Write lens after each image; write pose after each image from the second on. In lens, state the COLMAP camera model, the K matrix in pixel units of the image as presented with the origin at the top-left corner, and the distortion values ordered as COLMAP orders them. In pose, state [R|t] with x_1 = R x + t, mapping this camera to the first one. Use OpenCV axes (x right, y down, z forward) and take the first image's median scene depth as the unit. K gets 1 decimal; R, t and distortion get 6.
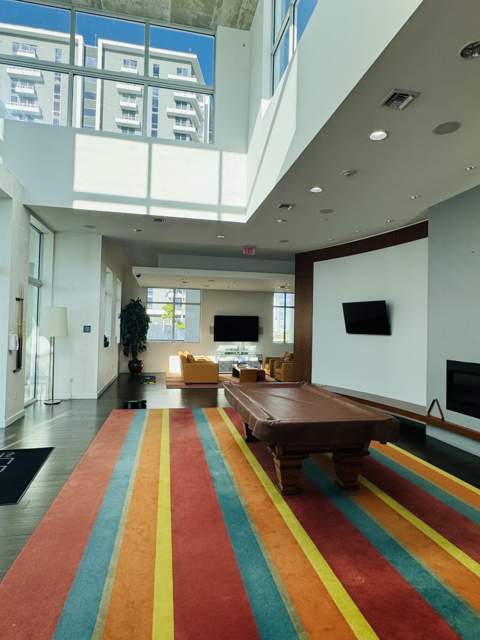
lens RADIAL K [[379.6, 0, 242.1], [0, 379.6, 319.5], [0, 0, 1]] dist [0.005345, -0.001782]
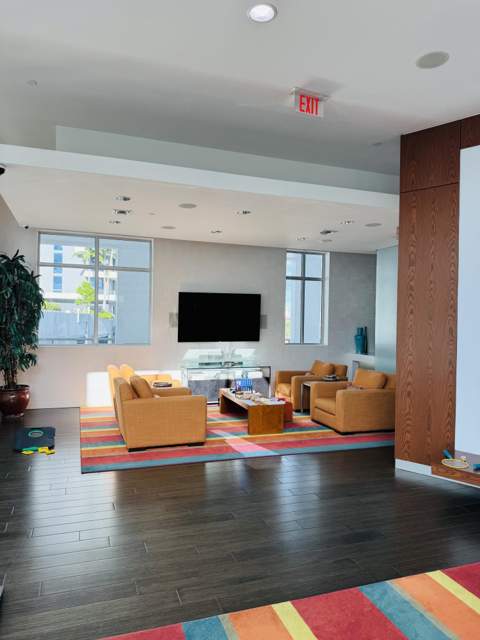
lens RADIAL K [[411.5, 0, 240.0], [0, 411.5, 320.0], [0, 0, 1]] dist [-0.006398, -0.002978]
pose [[0.985988, -0.004879, 0.166742, -0.084674], [0.000553, 0.999662, 0.025982, 0.013382], [-0.166813, -0.025526, 0.985658, 0.440303]]
